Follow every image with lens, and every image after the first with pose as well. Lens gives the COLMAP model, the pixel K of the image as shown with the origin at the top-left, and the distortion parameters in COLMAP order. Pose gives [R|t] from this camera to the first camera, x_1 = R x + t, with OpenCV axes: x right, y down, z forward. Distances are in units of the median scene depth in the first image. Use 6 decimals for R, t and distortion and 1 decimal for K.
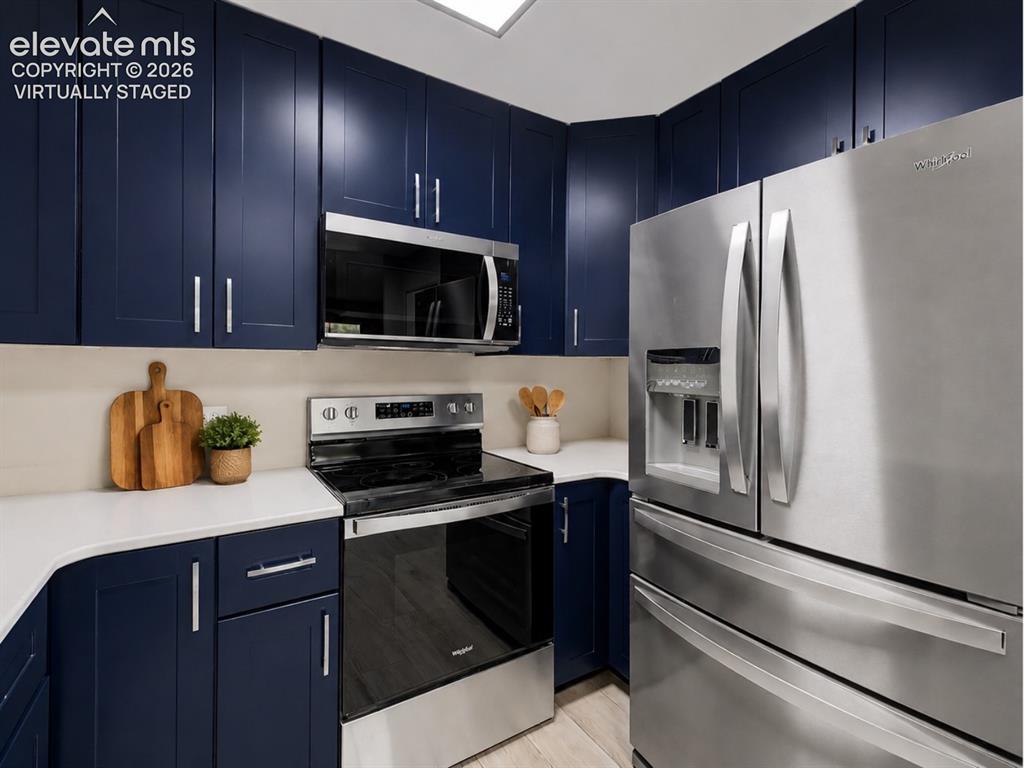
lens RADIAL K [[474.2, 0, 508.8], [0, 474.2, 381.8], [0, 0, 1]] dist [-0.002166, 0.001208]
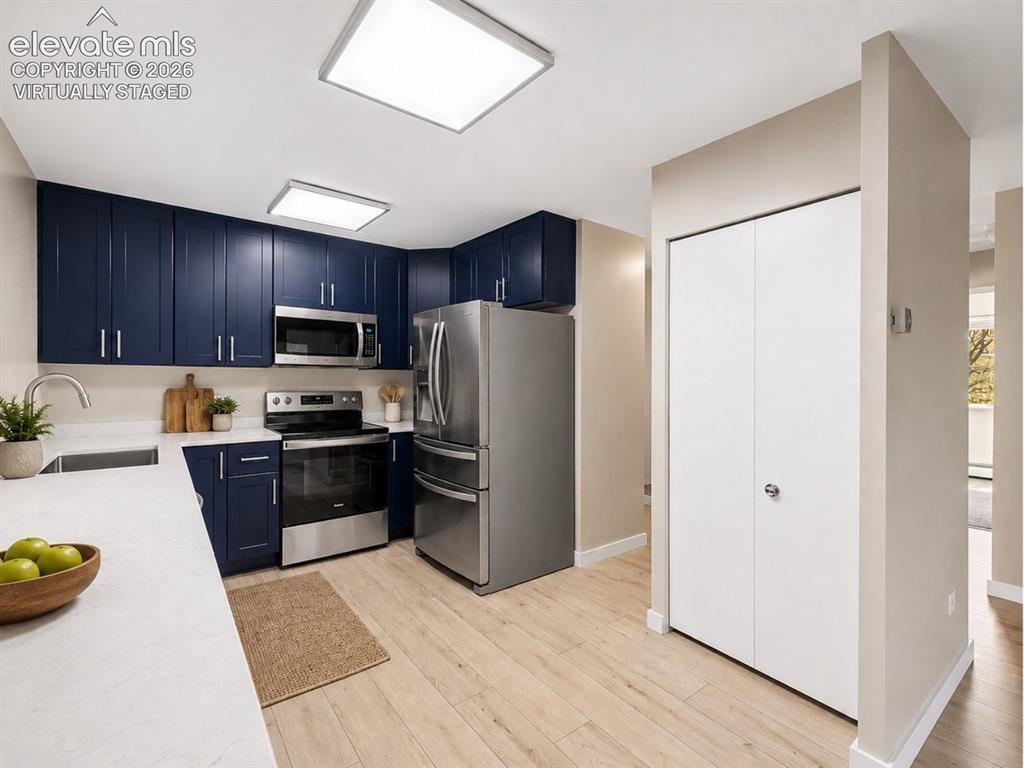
lens RADIAL K [[474.2, 0, 510.8], [0, 474.2, 377.4], [0, 0, 1]] dist [-0.002166, 0.001208]
pose [[0.995311, -0.001159, 0.096722, 0.420927], [0.004122, 0.999528, -0.030439, 0.035832], [-0.096641, 0.030695, 0.994846, -1.110547]]
